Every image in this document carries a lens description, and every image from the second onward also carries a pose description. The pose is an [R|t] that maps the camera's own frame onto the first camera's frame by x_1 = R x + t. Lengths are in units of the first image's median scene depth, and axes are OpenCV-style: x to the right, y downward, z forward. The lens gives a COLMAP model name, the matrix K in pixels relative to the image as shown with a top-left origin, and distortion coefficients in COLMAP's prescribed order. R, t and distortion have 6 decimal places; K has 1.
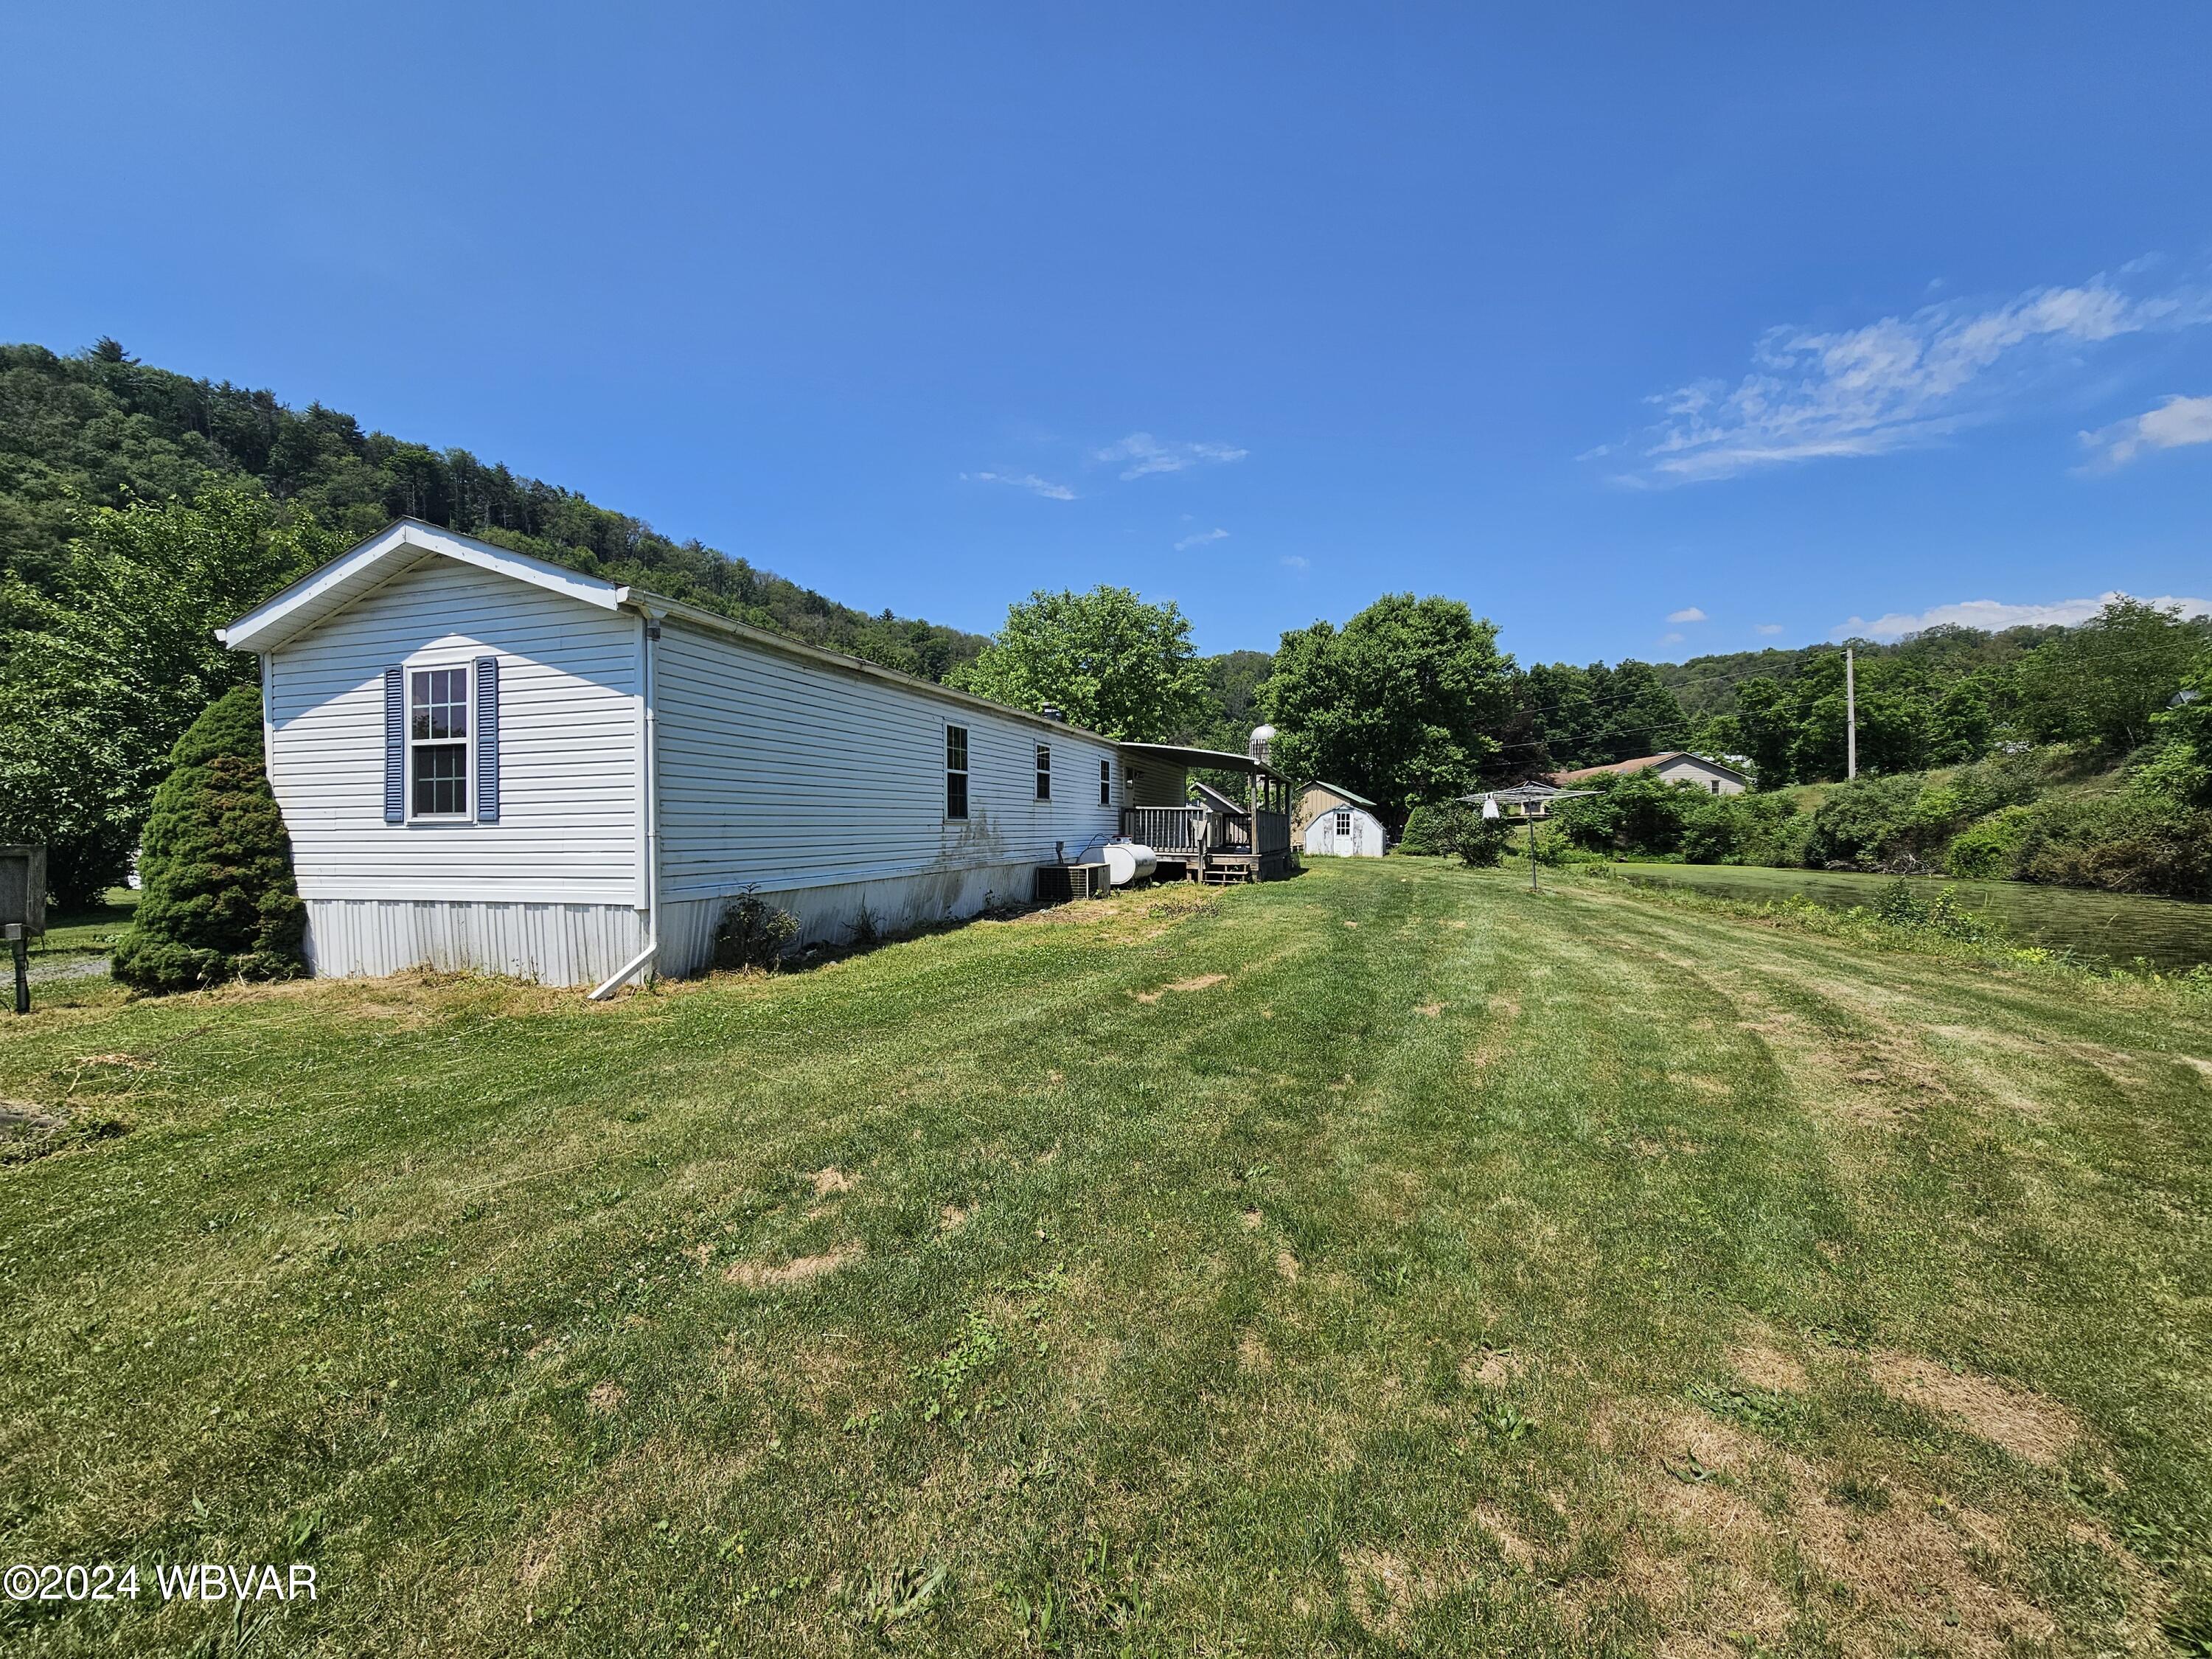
lens RADIAL K [[911.9, 0, 1108.7], [0, 911.9, 830.7], [0, 0, 1]] dist [0.000958, -0.000046]
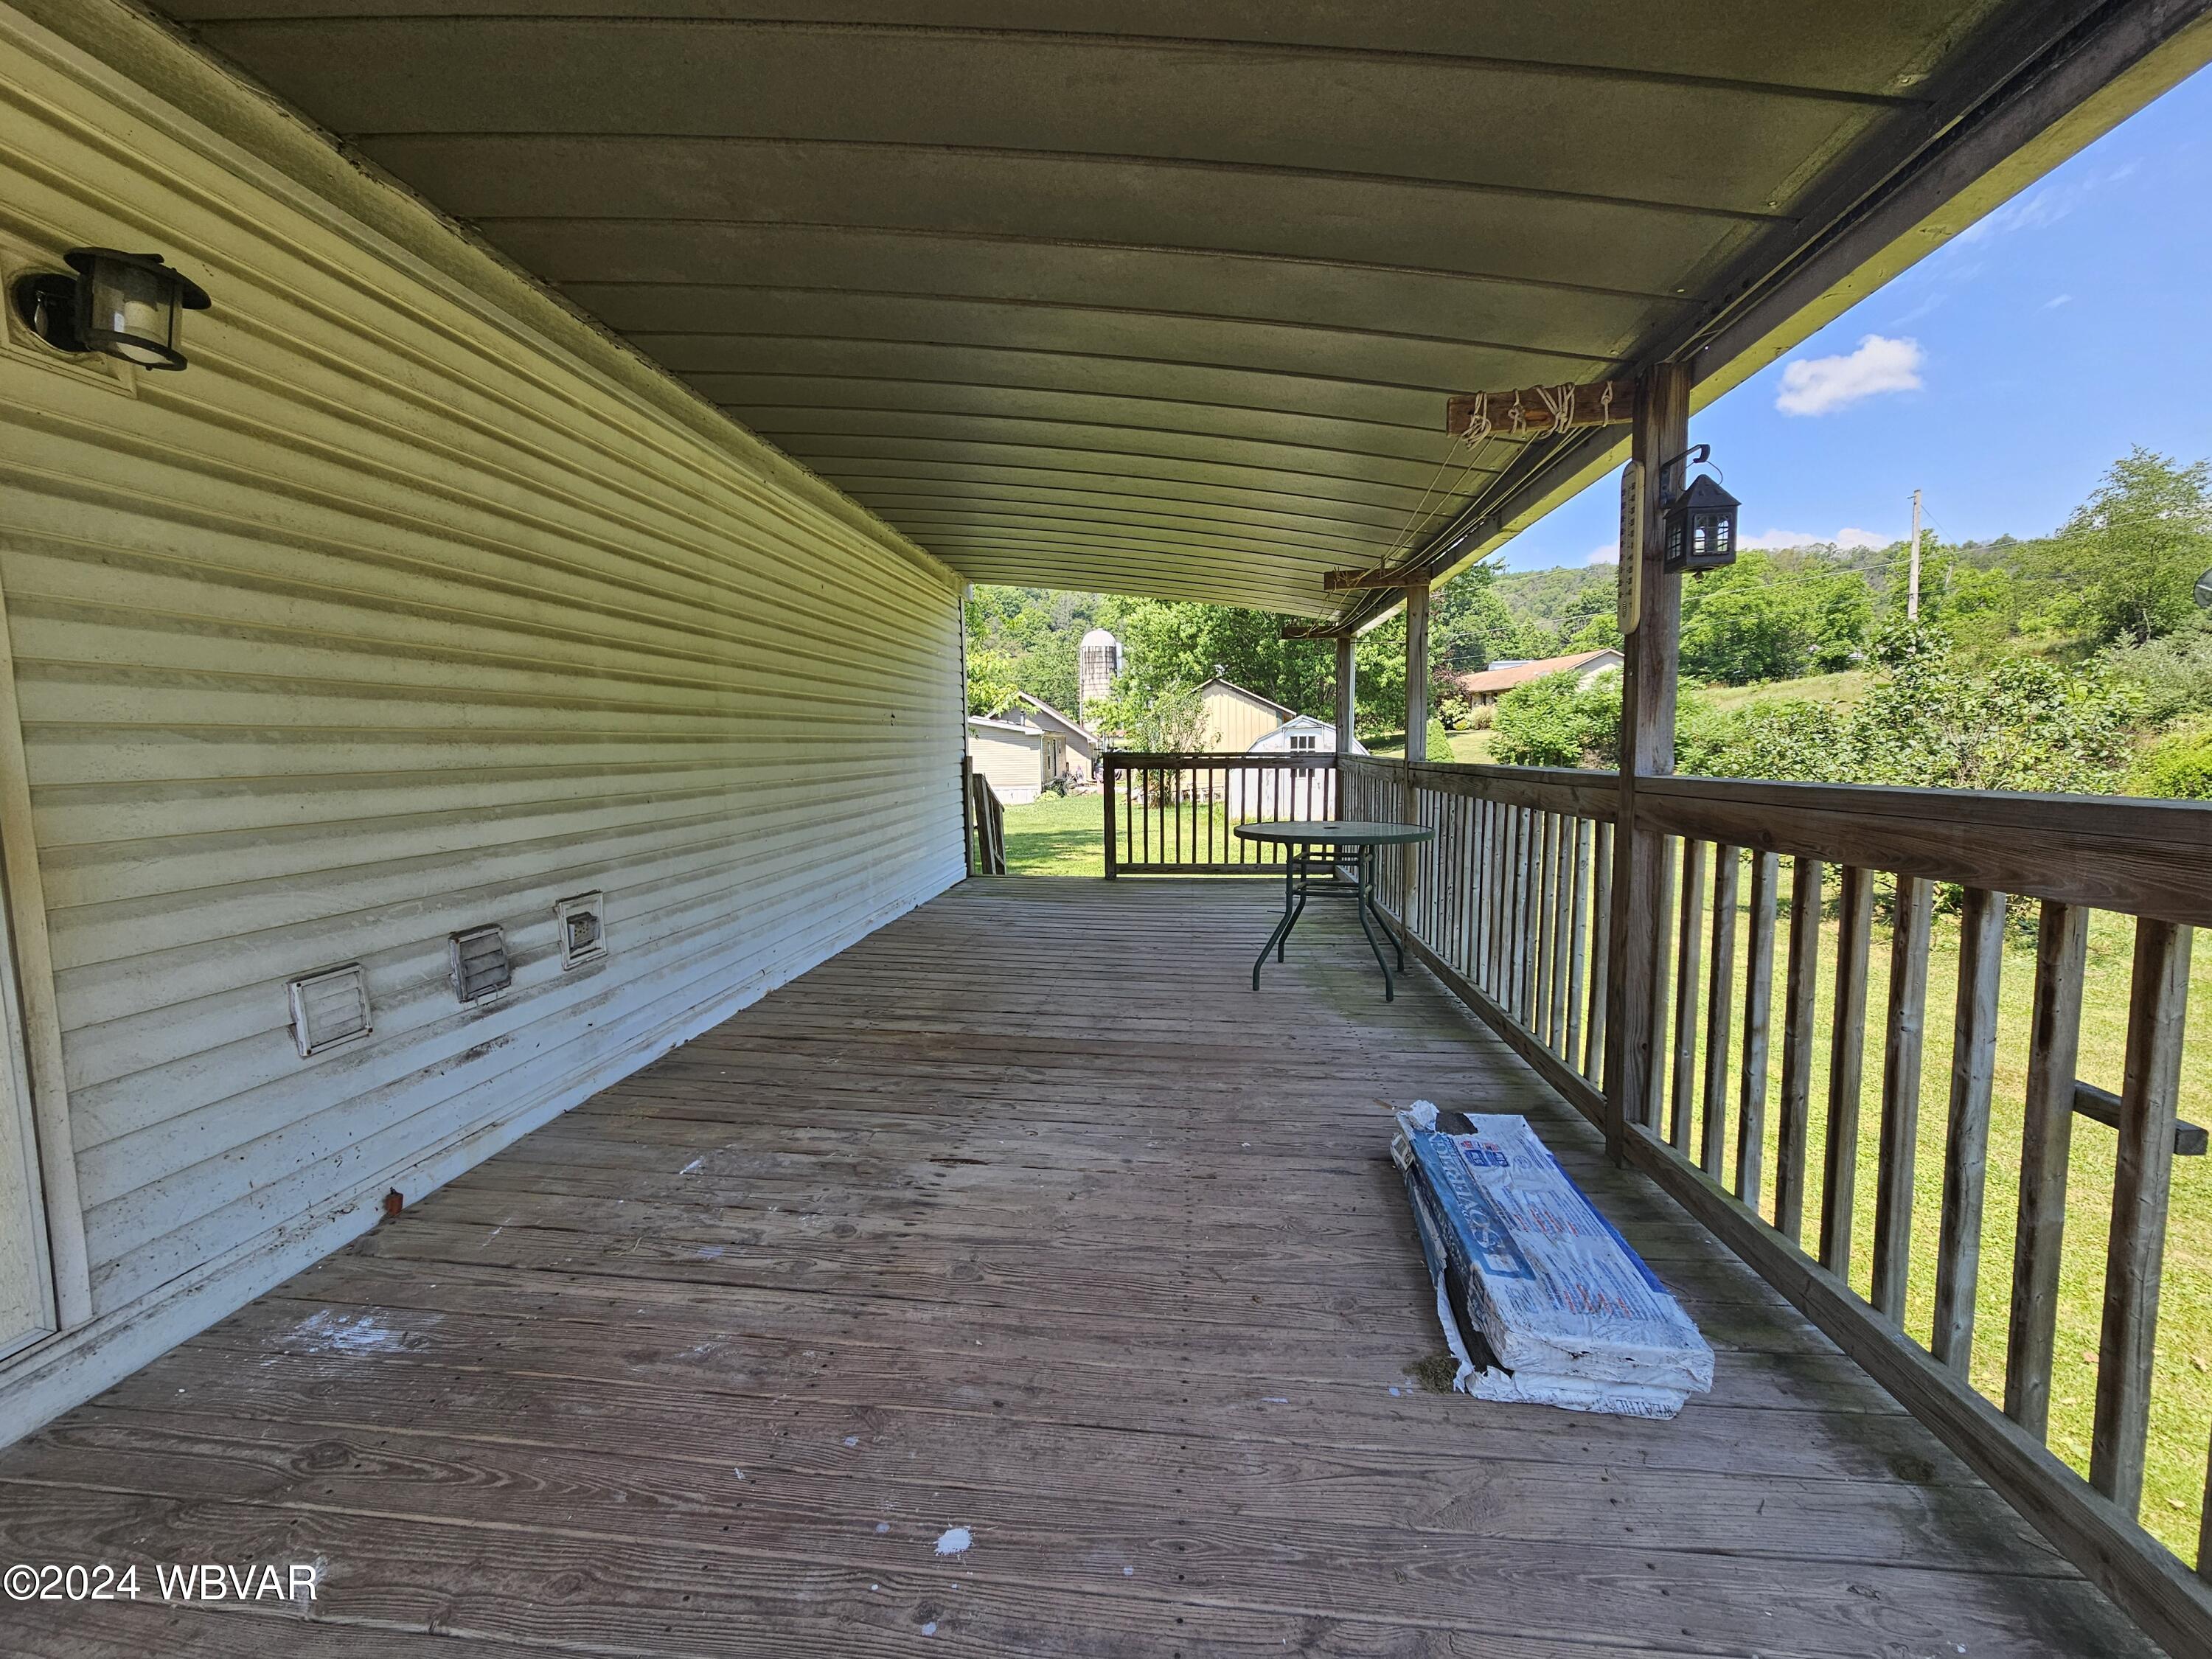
lens RADIAL K [[911.9, 0, 1108.7], [0, 911.9, 830.7], [0, 0, 1]] dist [0.000958, -0.000046]
pose [[0.982050, -0.035848, 0.185182, 0.021001], [0.018988, 0.995575, 0.092033, -0.006130], [-0.187662, -0.086865, 0.978385, 0.208986]]
